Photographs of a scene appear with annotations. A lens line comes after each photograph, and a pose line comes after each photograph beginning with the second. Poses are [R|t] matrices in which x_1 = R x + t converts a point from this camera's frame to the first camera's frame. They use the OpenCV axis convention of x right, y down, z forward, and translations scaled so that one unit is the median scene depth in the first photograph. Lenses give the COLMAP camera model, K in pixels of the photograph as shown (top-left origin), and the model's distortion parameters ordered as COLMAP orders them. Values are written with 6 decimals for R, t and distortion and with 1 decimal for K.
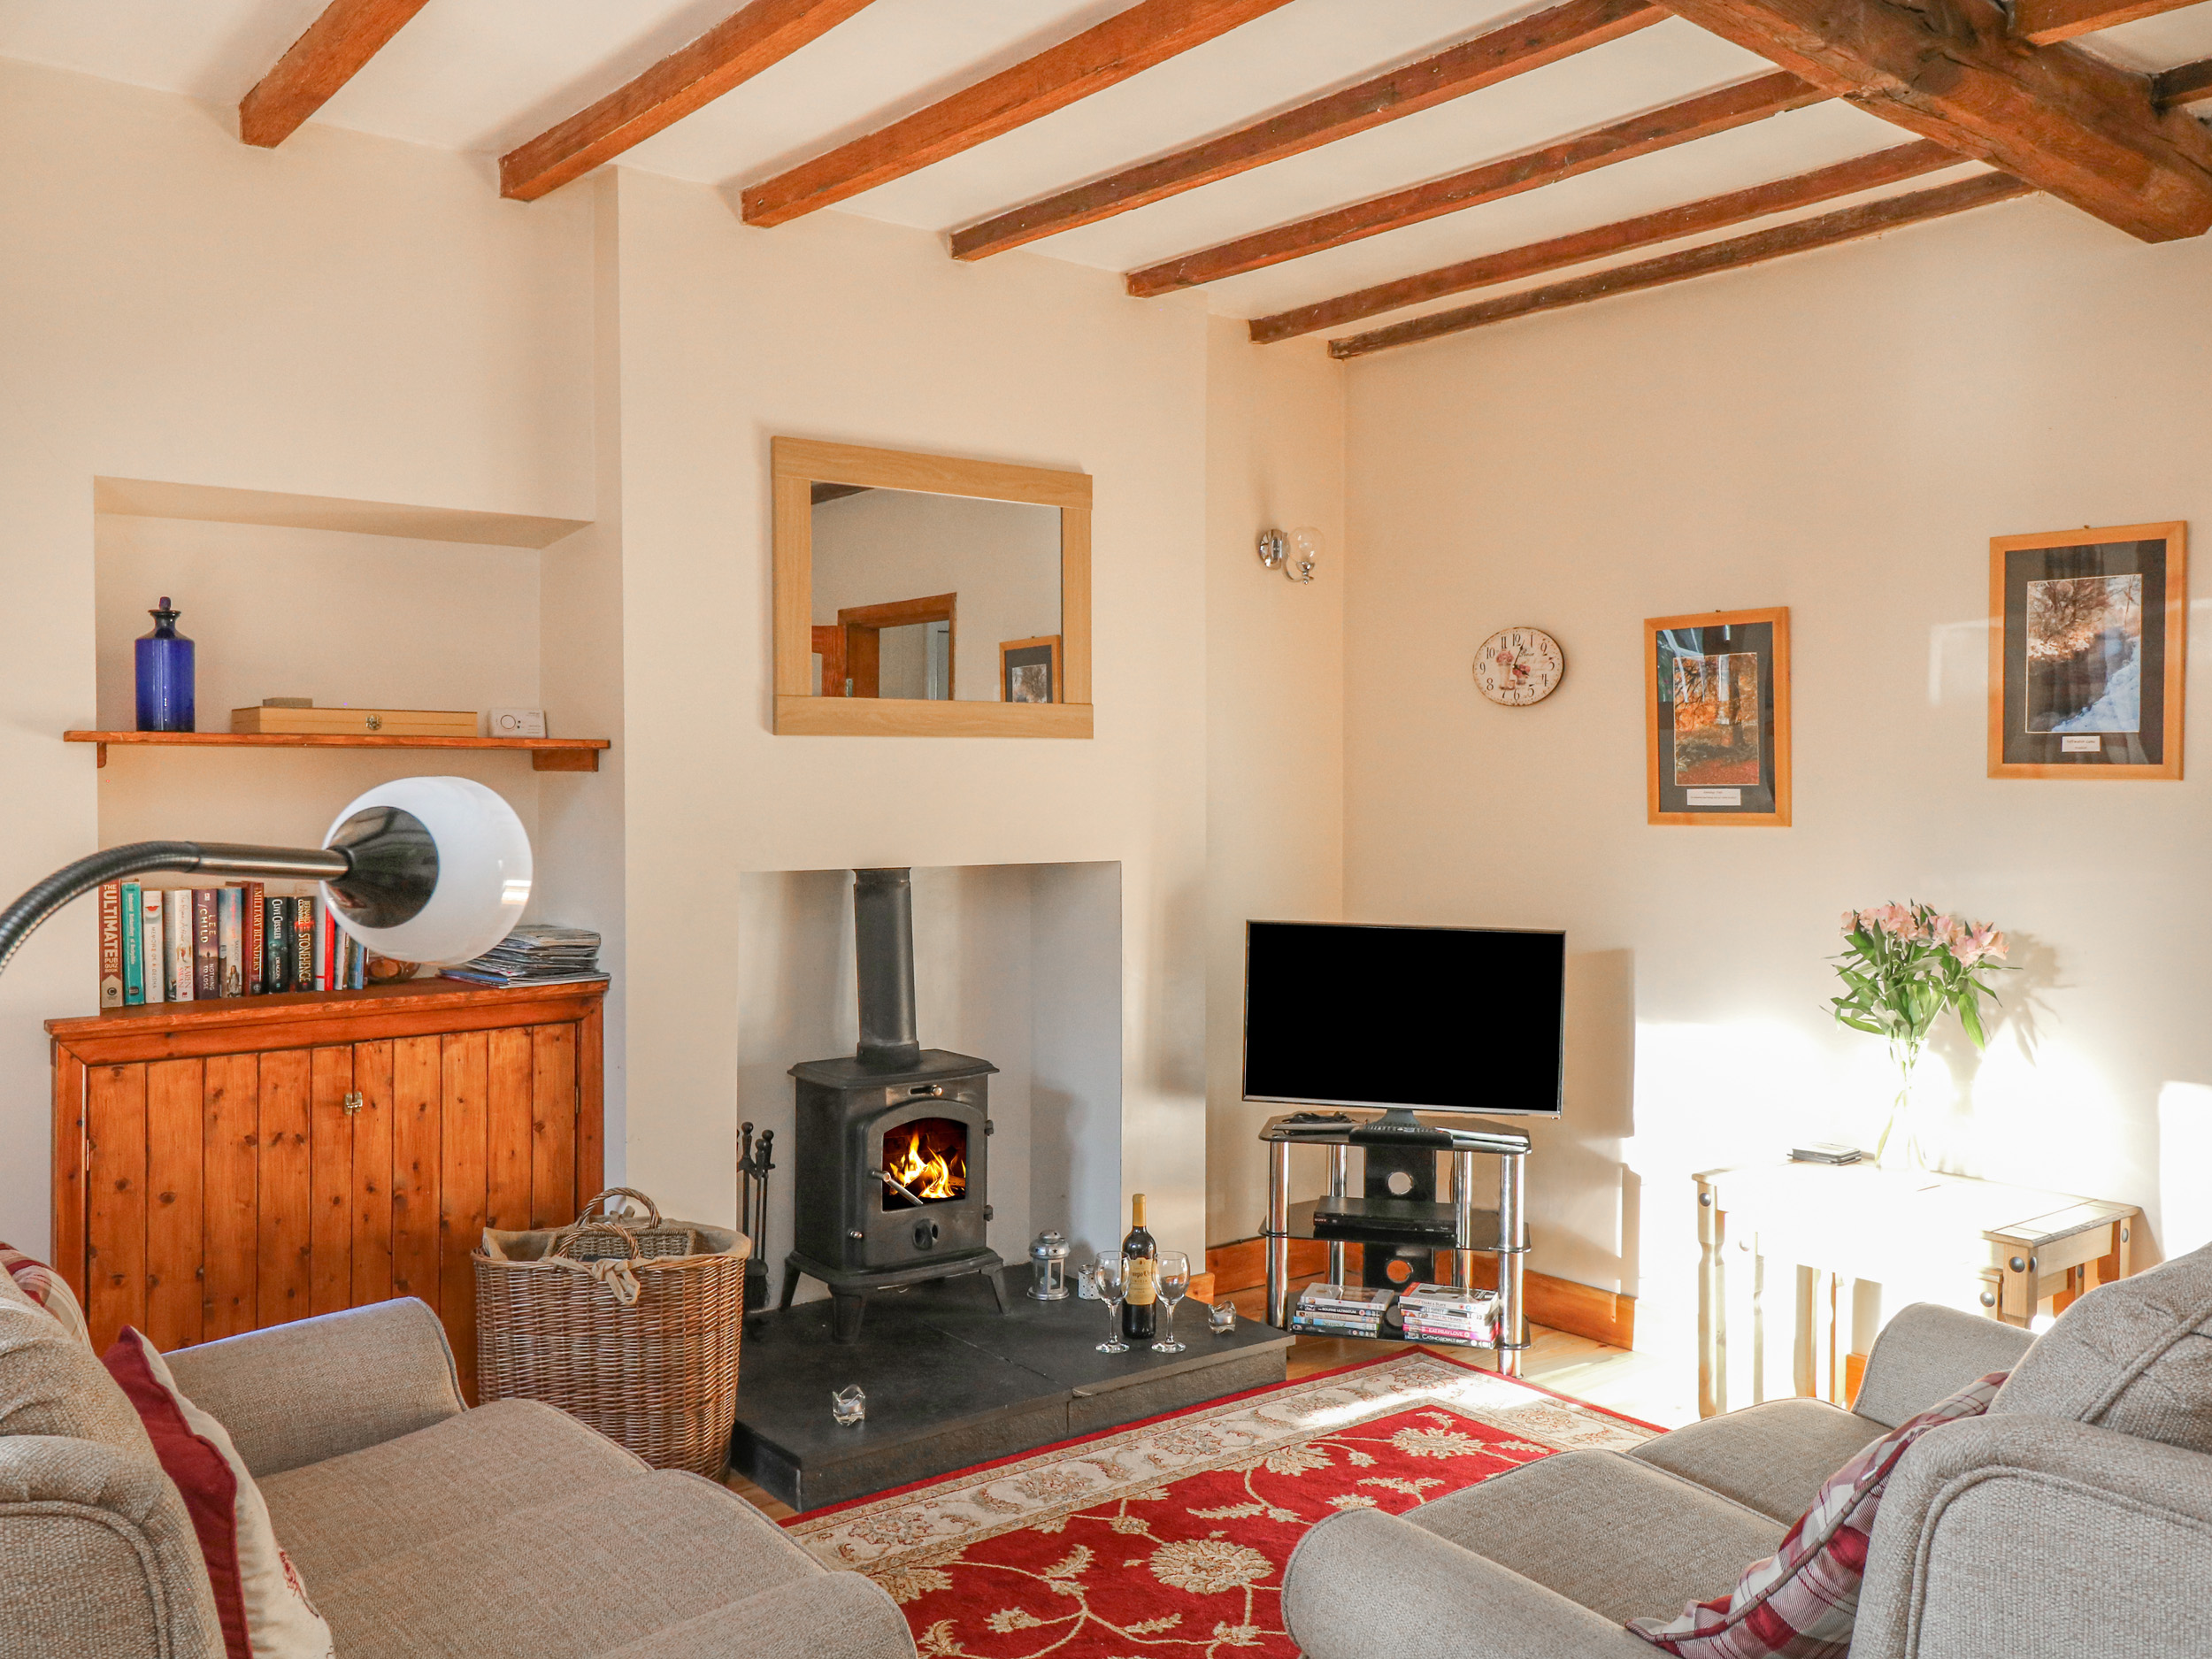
lens RADIAL K [[1952.8, 0, 1106.0], [0, 1952.8, 829.5], [0, 0, 1]] dist [0.008894, 0.000021]
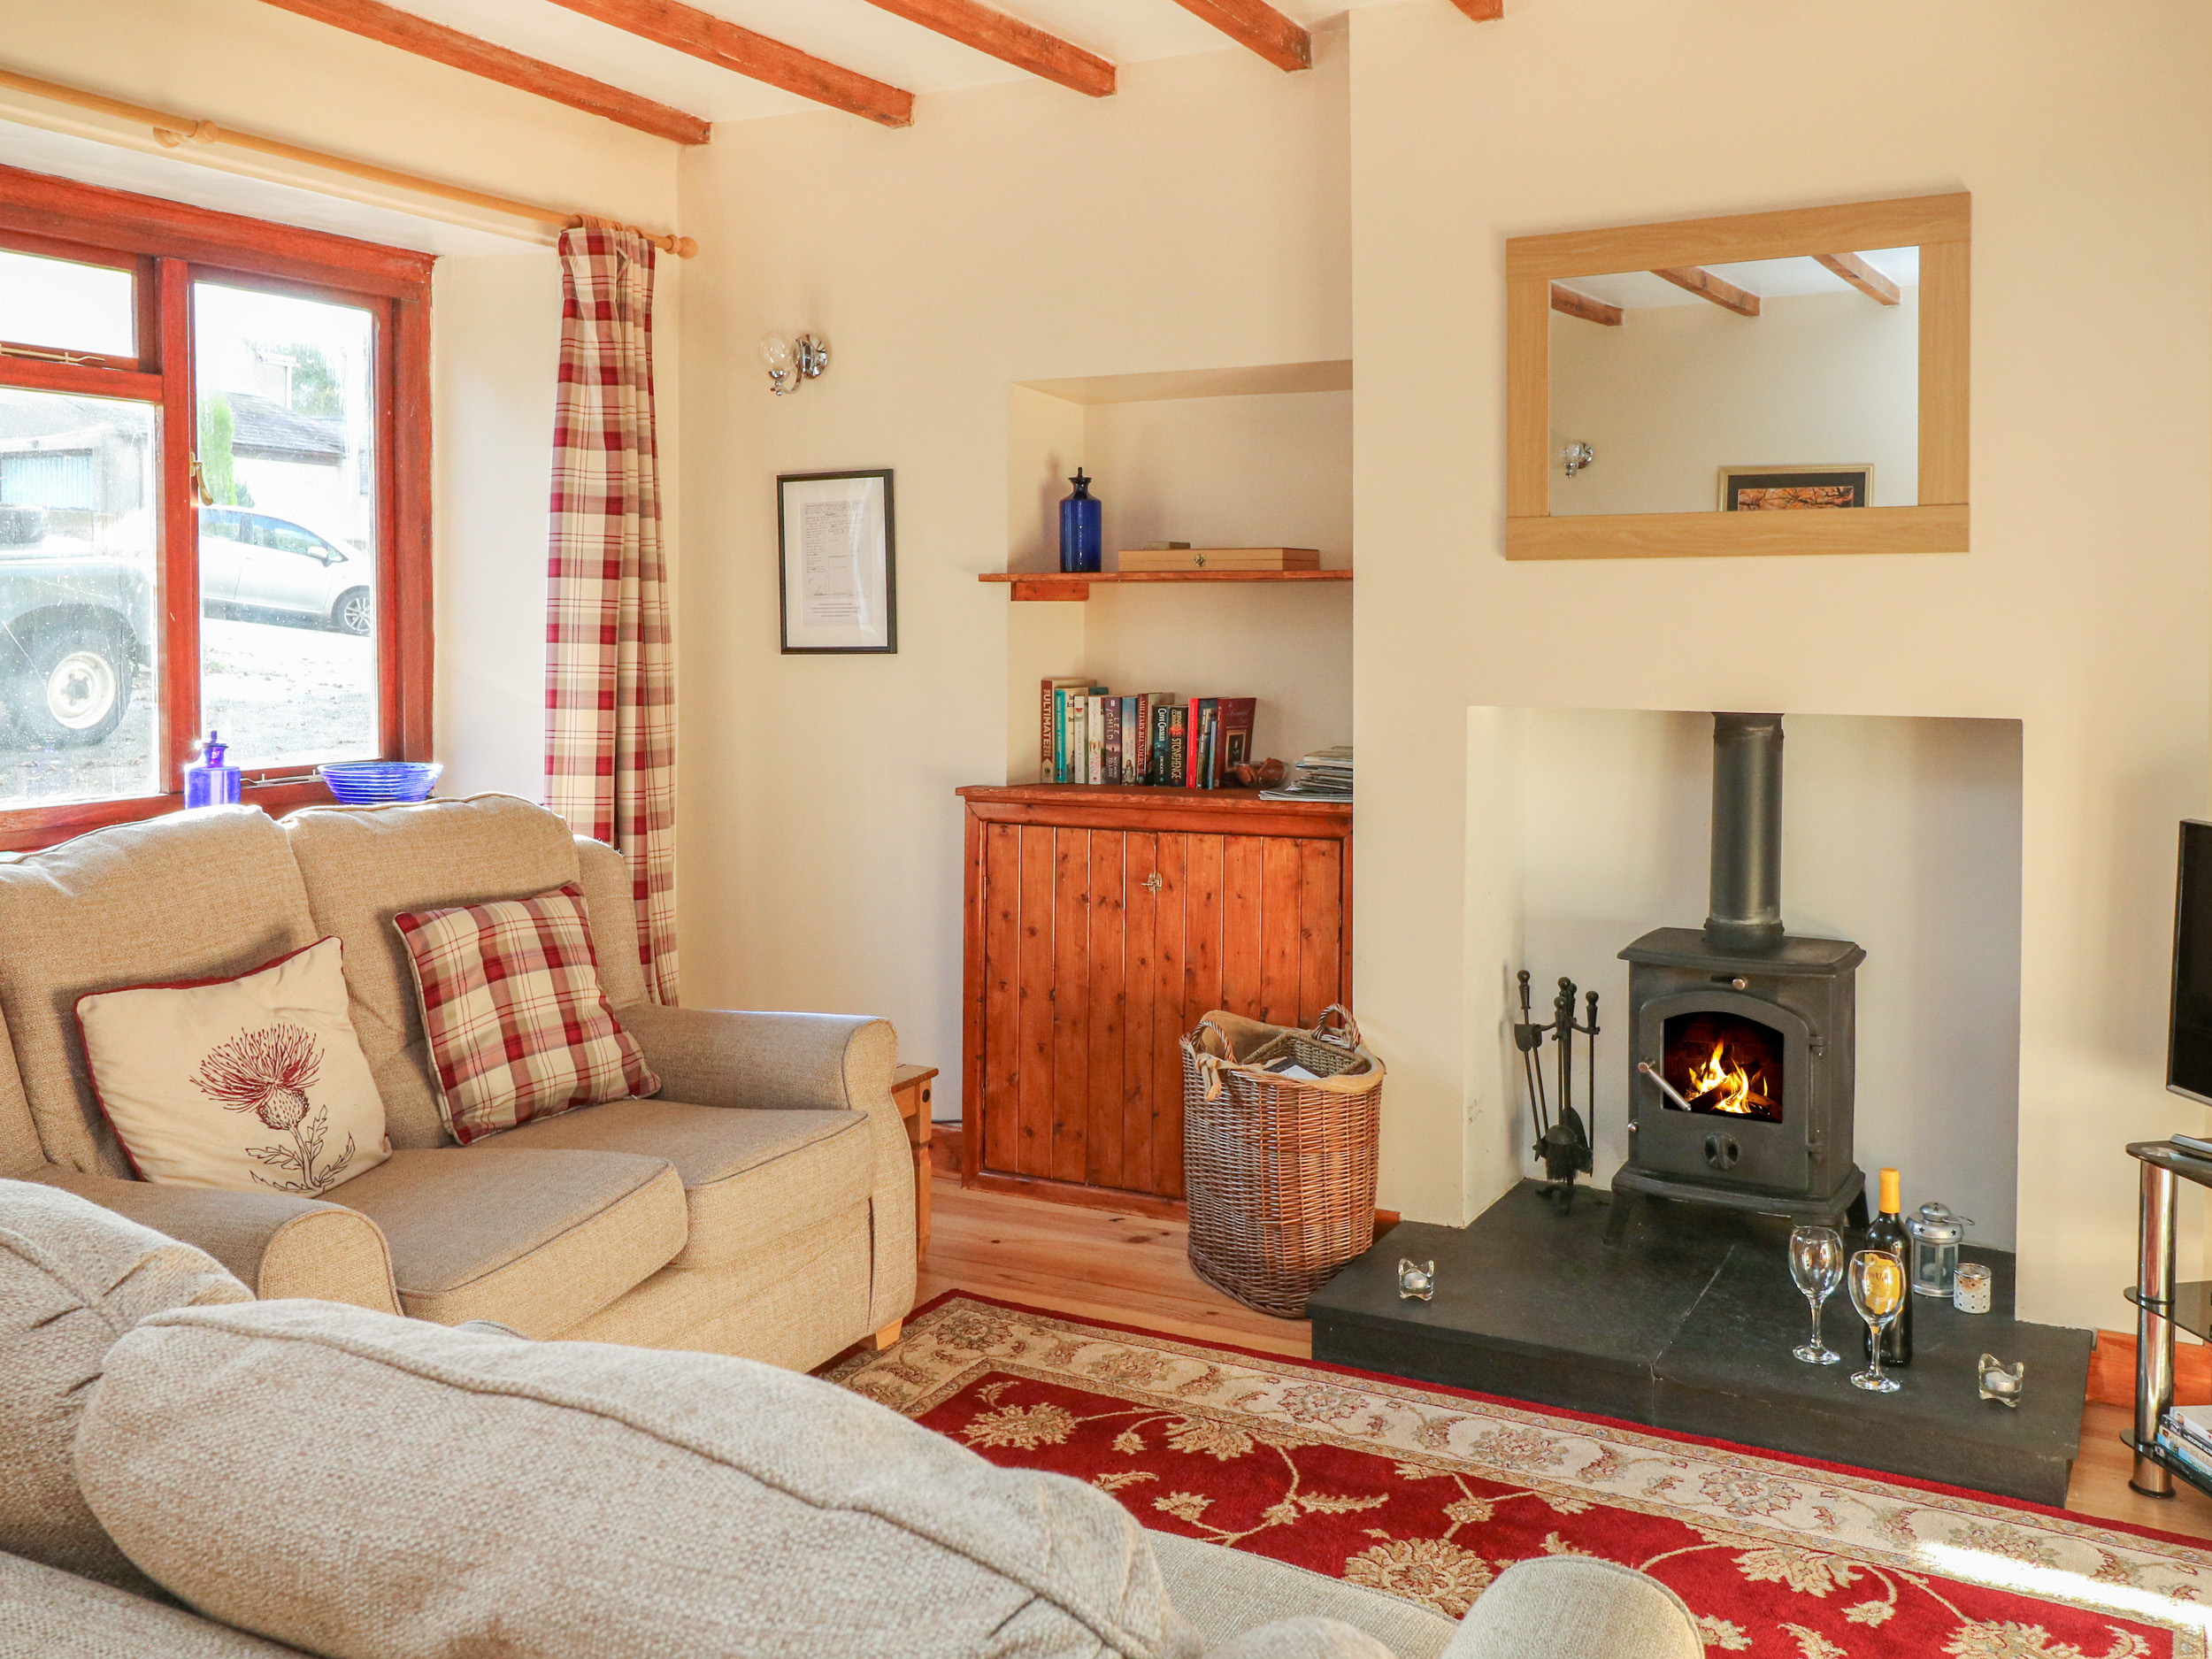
lens RADIAL K [[1911.3, 0, 1105.7], [0, 1911.3, 668.0], [0, 0, 1]] dist [0.003433, -0.003444]
pose [[0.375306, 0.023745, -0.926597, 0.658031], [-0.023622, 0.999592, 0.016048, -0.007532], [0.926600, 0.015865, 0.375714, 0.523112]]
